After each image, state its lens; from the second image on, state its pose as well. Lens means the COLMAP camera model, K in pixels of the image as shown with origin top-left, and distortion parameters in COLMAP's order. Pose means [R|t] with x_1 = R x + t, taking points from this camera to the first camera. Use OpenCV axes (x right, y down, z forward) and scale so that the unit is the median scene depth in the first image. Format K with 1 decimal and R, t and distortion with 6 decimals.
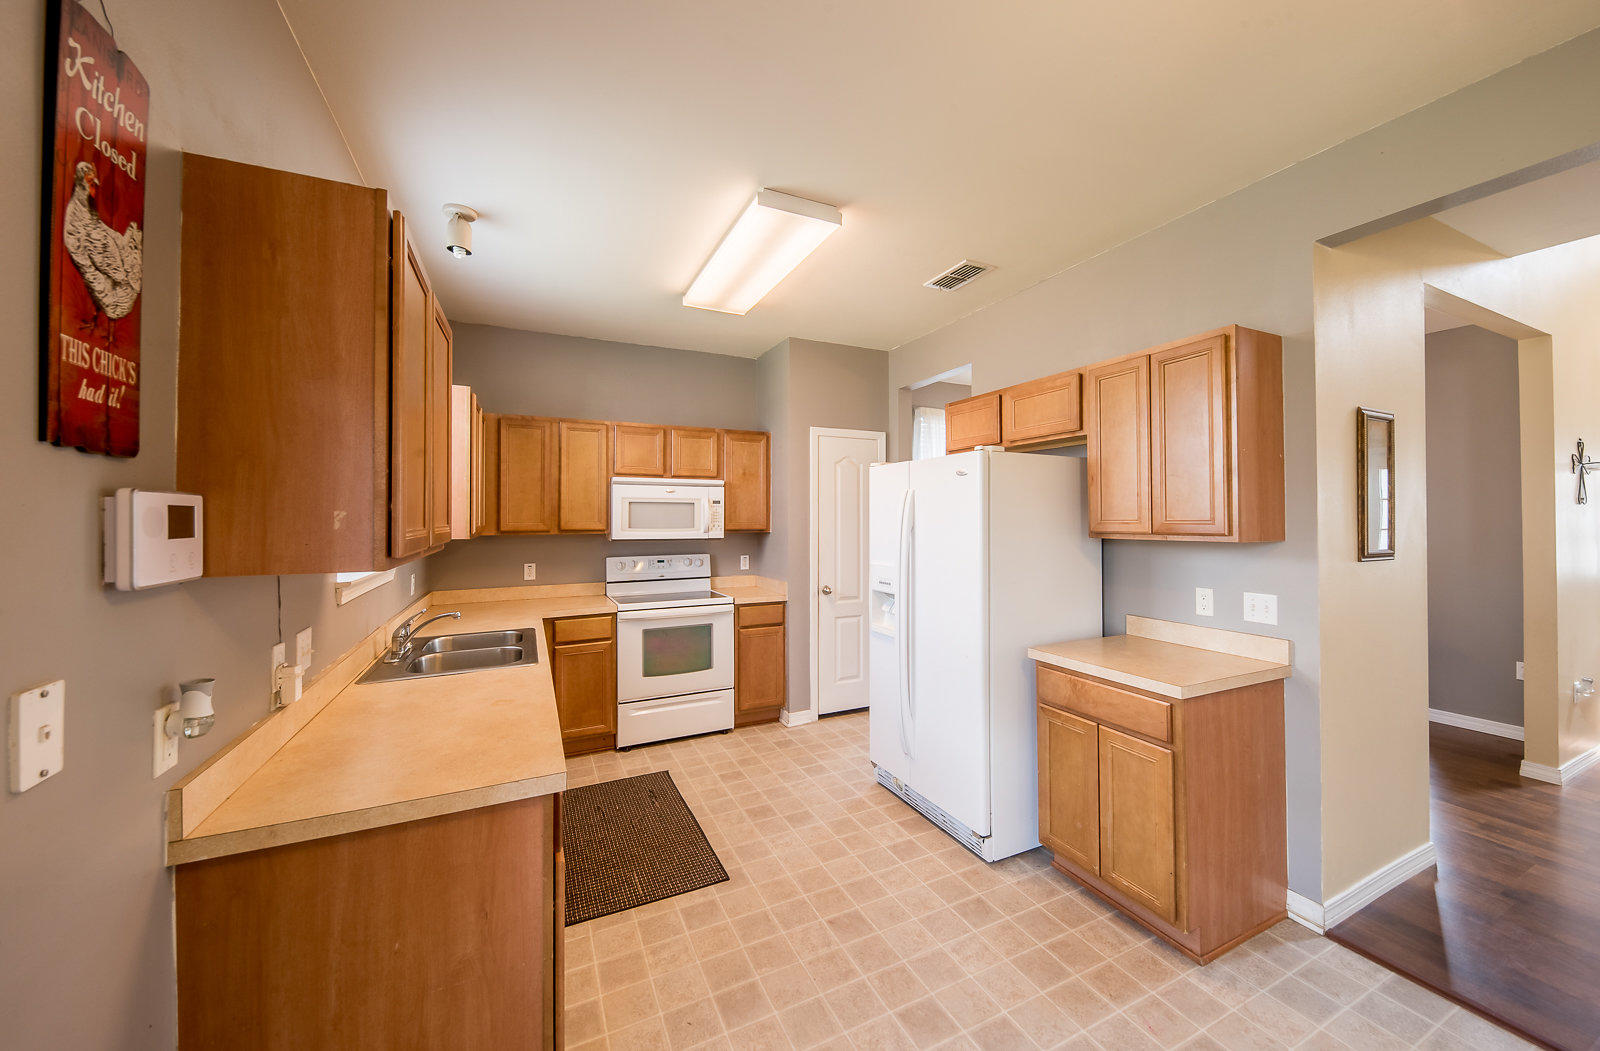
lens RADIAL K [[585.1, 0, 813.9], [0, 585.1, 510.7], [0, 0, 1]] dist [0.013771, 0.000235]
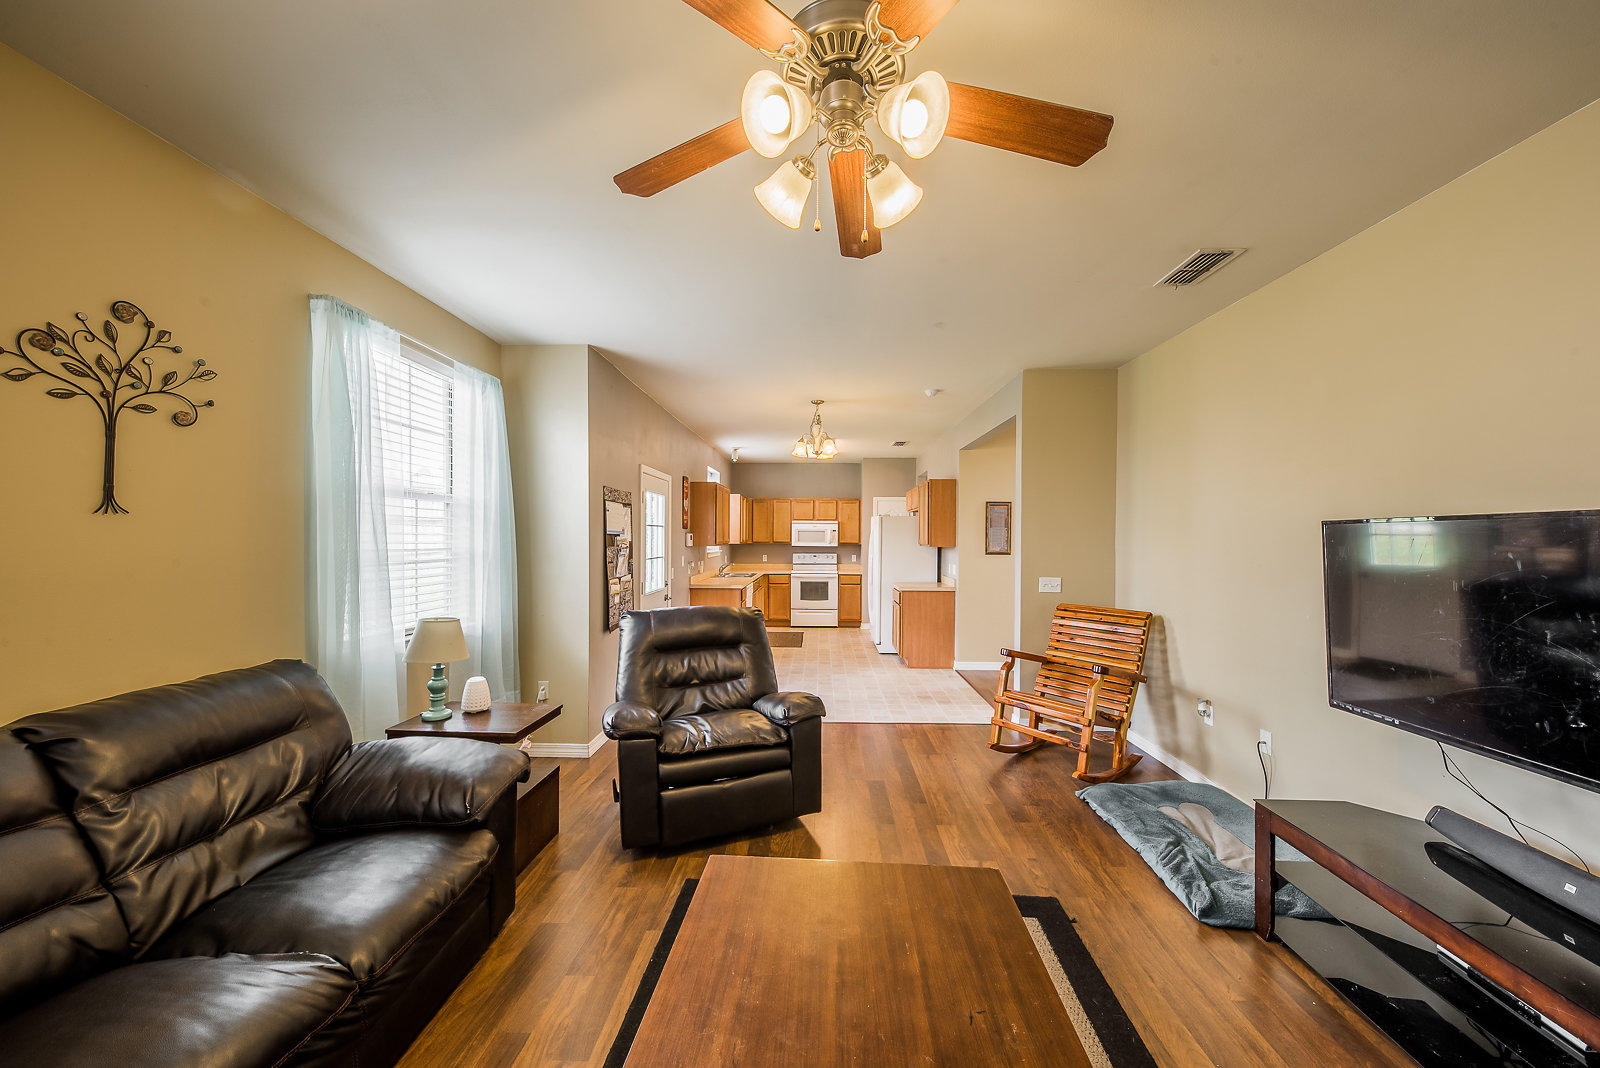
lens RADIAL K [[555.2, 0, 807.5], [0, 555.2, 540.7], [0, 0, 1]] dist [0.002687, -0.003010]
pose [[0.882833, 0.009857, -0.469583, 0.813498], [-0.001468, 0.999833, 0.018228, -0.016363], [0.469684, -0.015403, 0.882700, -1.043010]]
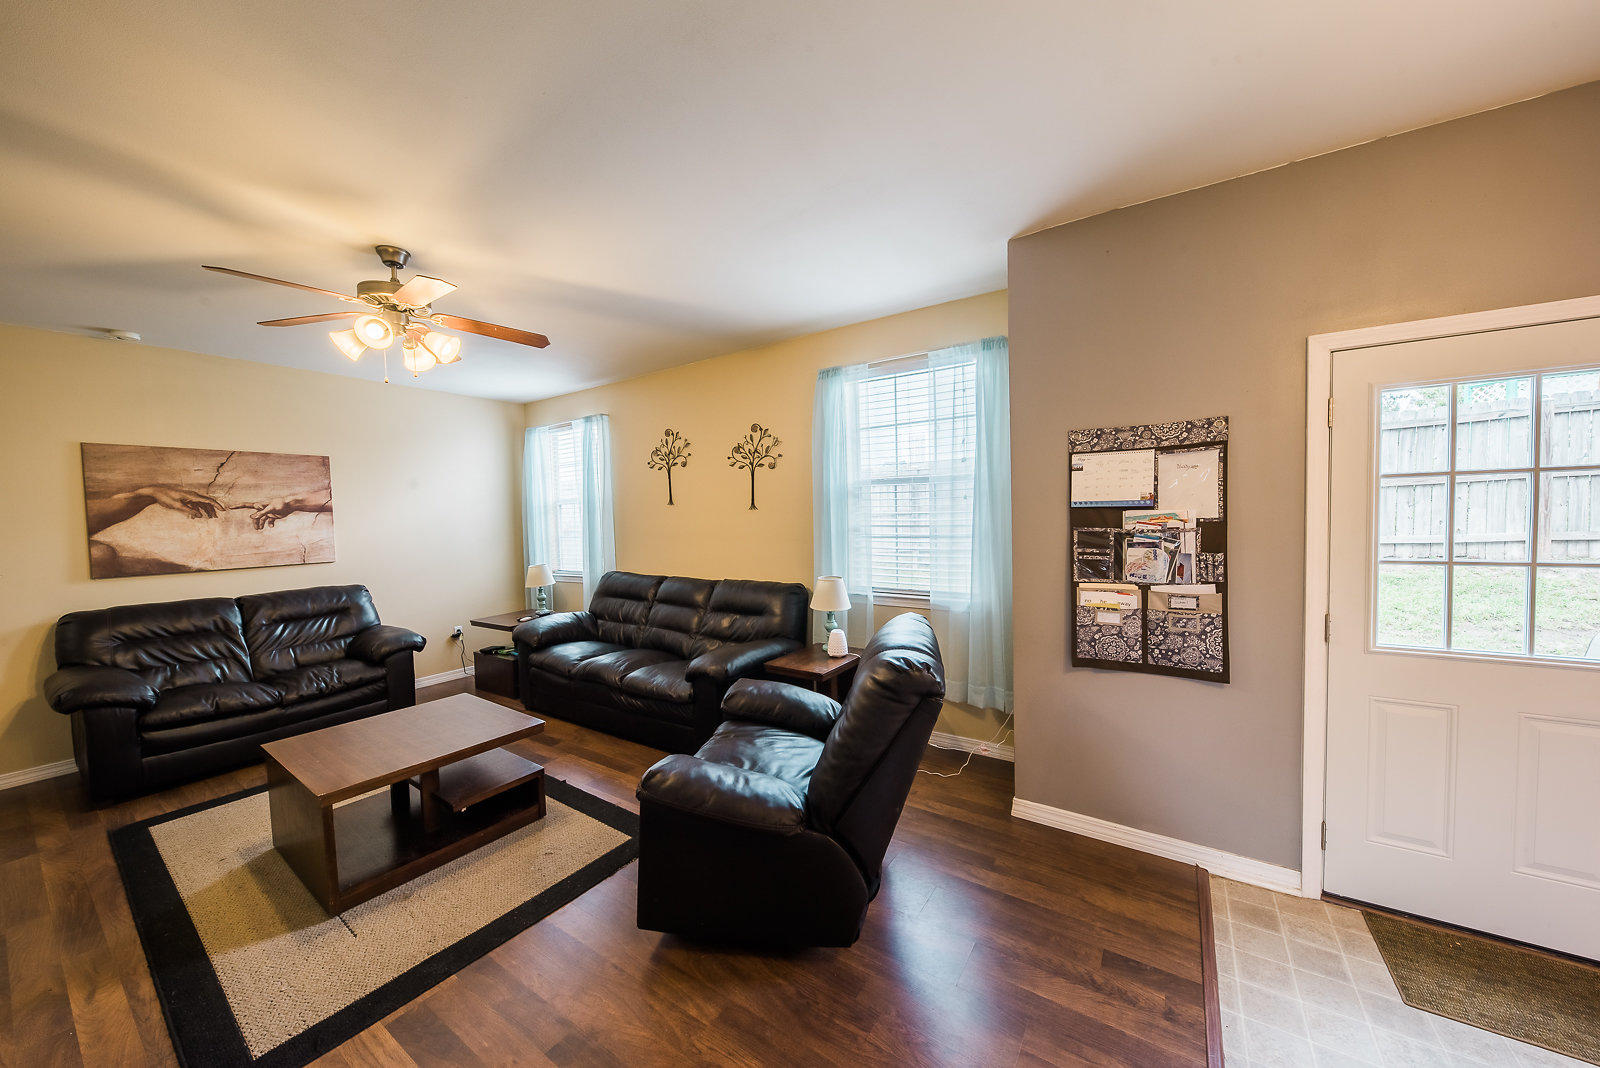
lens RADIAL K [[555.2, 0, 797.6], [0, 555.2, 537.6], [0, 0, 1]] dist [0.002687, -0.003010]
pose [[-0.871569, 0.044381, -0.488260, 0.594749], [0.032749, 0.998940, 0.032343, -0.006335], [0.489178, 0.012199, -0.872098, 0.092860]]
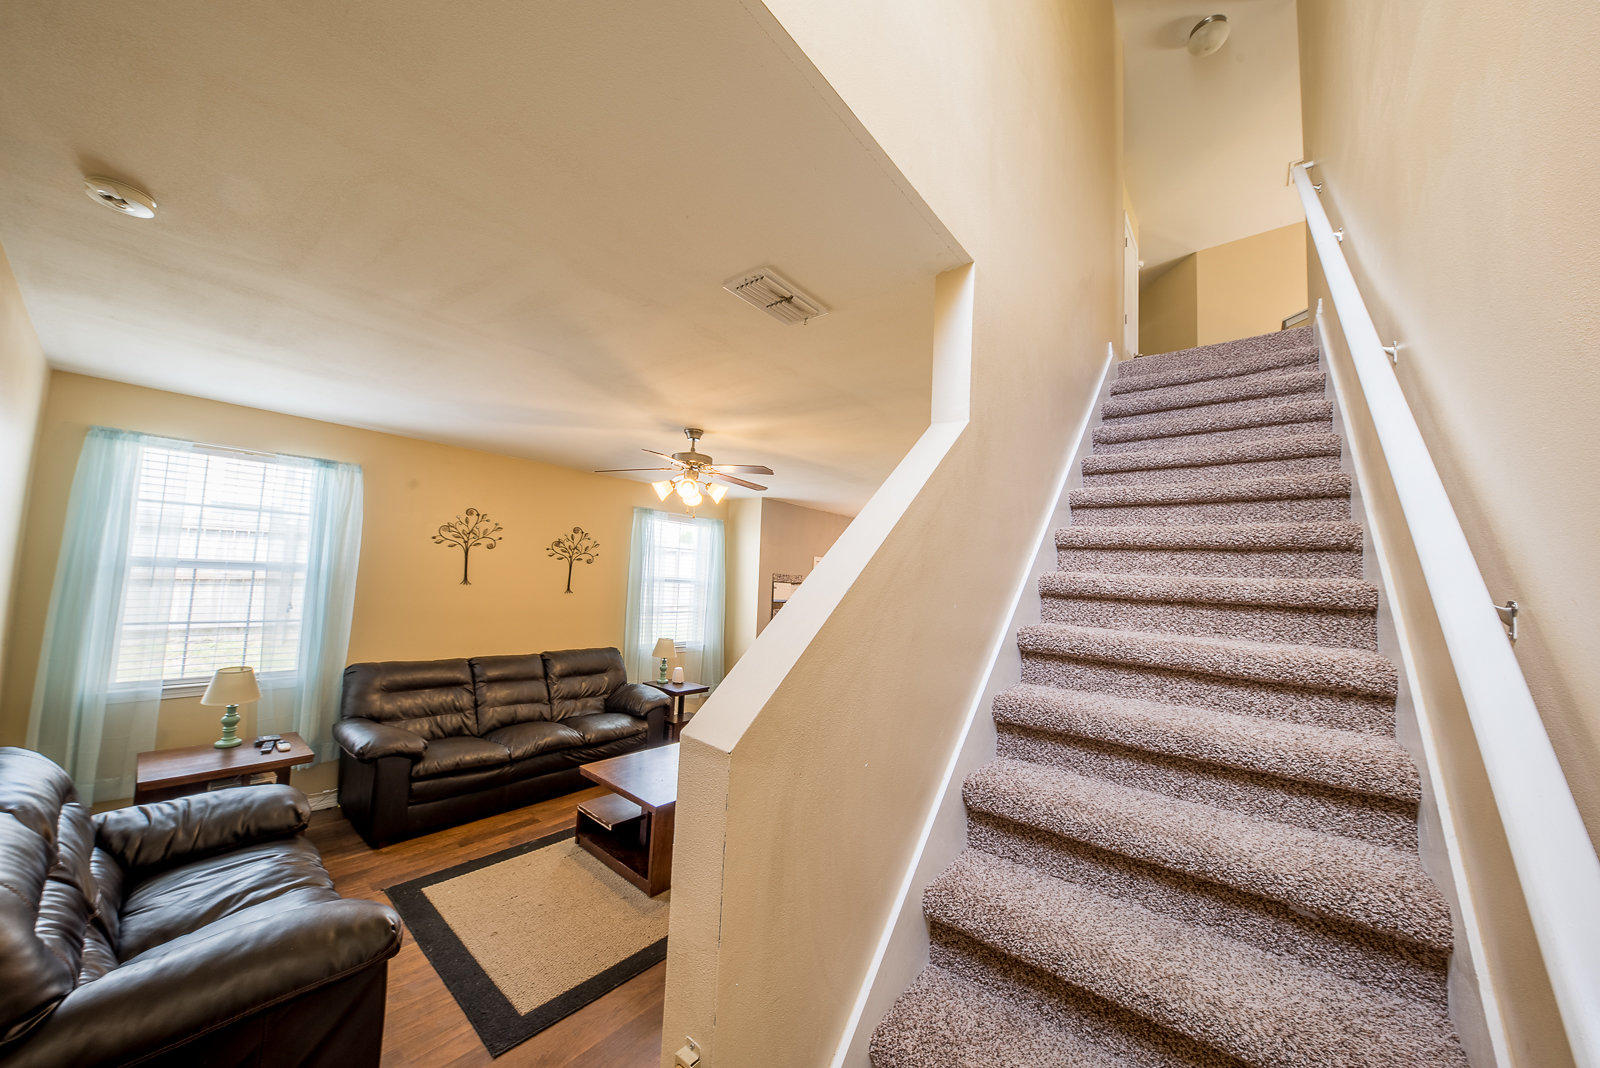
lens RADIAL K [[555.2, 0, 816.6], [0, 555.2, 539.0], [0, 0, 1]] dist [0.002687, -0.003010]
pose [[0.430383, -0.048428, -0.901346, 1.669724], [-0.034655, 0.996937, -0.070111, -0.089055], [0.901981, 0.061411, 0.427387, -0.959218]]
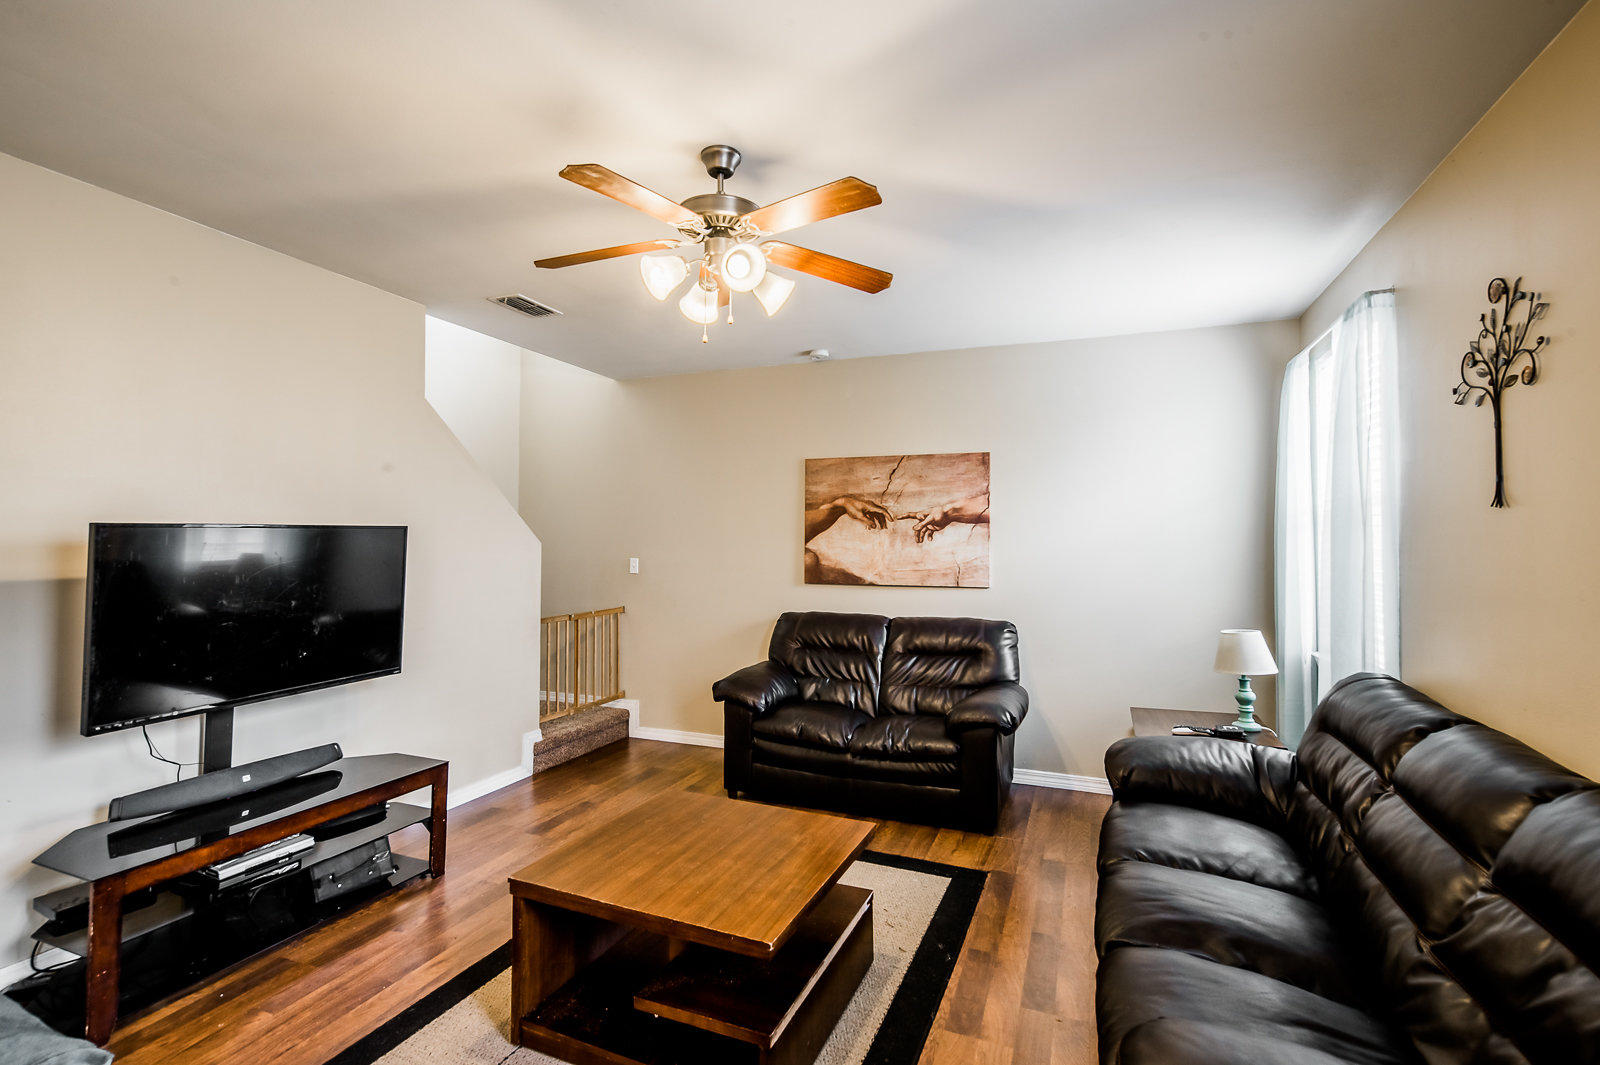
lens RADIAL K [[743.2, 0, 800.3], [0, 743.2, 528.2], [0, 0, 1]] dist [0.002340, -0.000101]
pose [[-0.666105, 0.010196, 0.745788, 0.166484], [-0.012464, 0.999615, -0.024798, -0.012820], [-0.745754, -0.025814, -0.665721, -0.382196]]
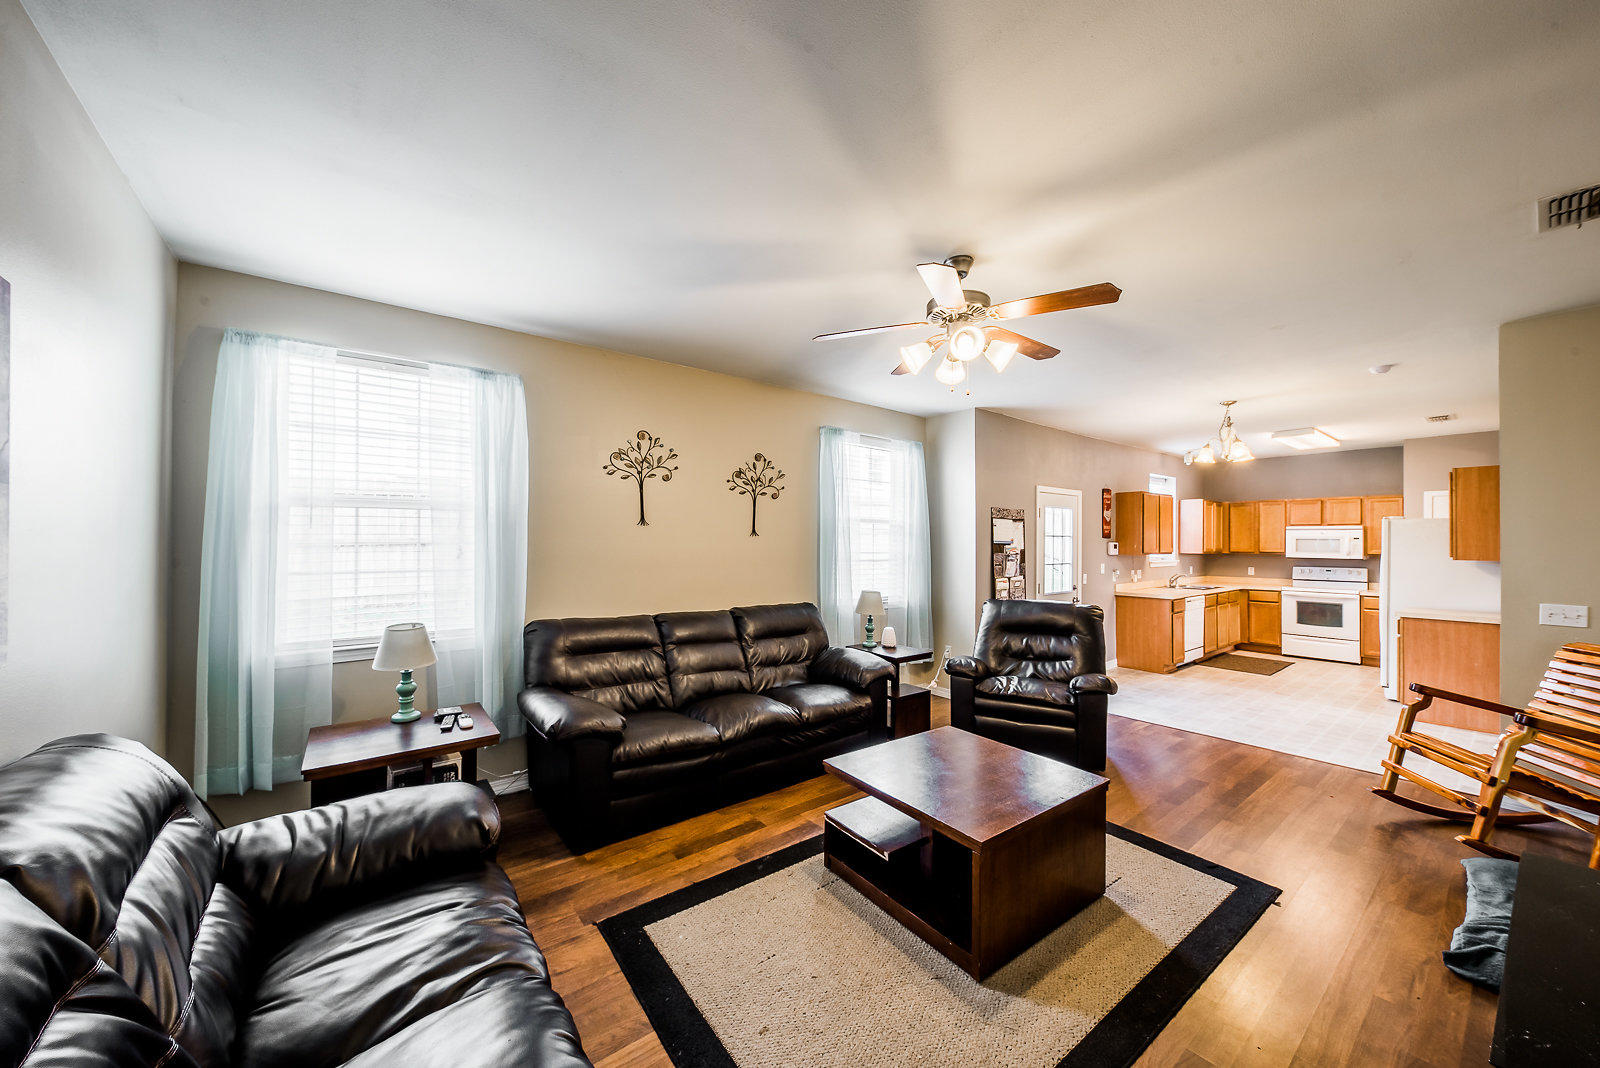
lens RADIAL K [[585.1, 0, 808.1], [0, 585.1, 537.5], [0, 0, 1]] dist [0.013771, 0.000235]
pose [[0.207283, -0.005549, -0.978265, 1.314939], [0.005597, 0.999974, -0.004486, -0.020109], [0.978265, -0.004546, 0.207308, -1.056347]]
